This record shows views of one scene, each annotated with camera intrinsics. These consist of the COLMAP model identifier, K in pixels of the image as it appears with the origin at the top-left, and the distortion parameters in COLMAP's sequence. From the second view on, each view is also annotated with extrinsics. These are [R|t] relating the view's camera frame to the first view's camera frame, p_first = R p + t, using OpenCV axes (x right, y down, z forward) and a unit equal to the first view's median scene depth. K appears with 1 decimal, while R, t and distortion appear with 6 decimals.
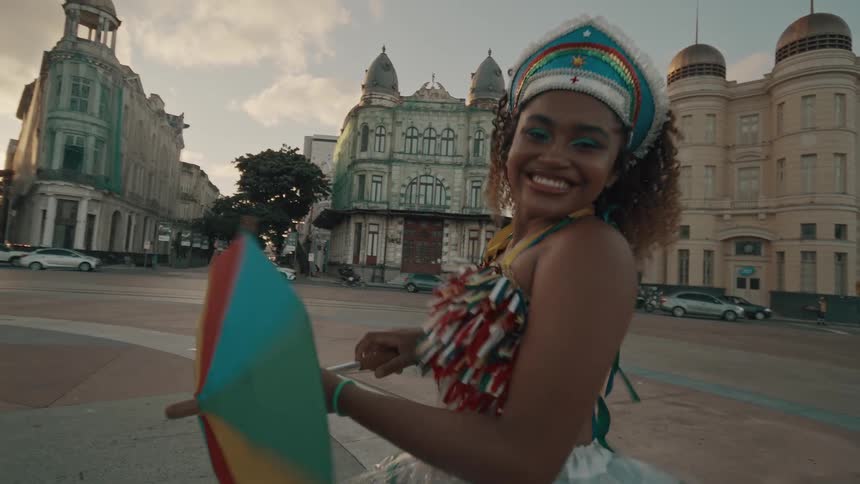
lens RADIAL K [[479.7, 0, 433.3], [0, 479.7, 238.9], [0, 0, 1]] dist [0.007505, 0.001337]
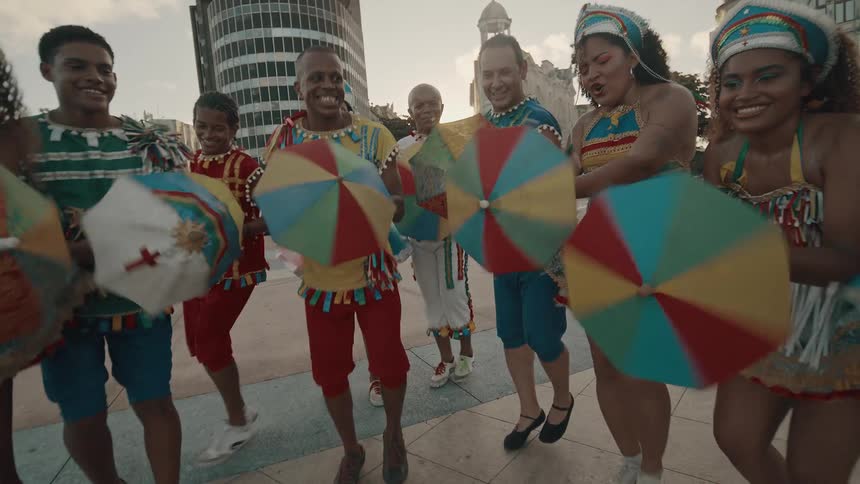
lens RADIAL K [[455.0, 0, 432.9], [0, 455.0, 243.6], [0, 0, 1]] dist [-0.003964, -0.000039]
pose [[0.663992, -0.043788, -0.746457, 0.131806], [0.173260, 0.980125, 0.096624, 0.005134], [0.727390, -0.193489, 0.658381, -0.122774]]
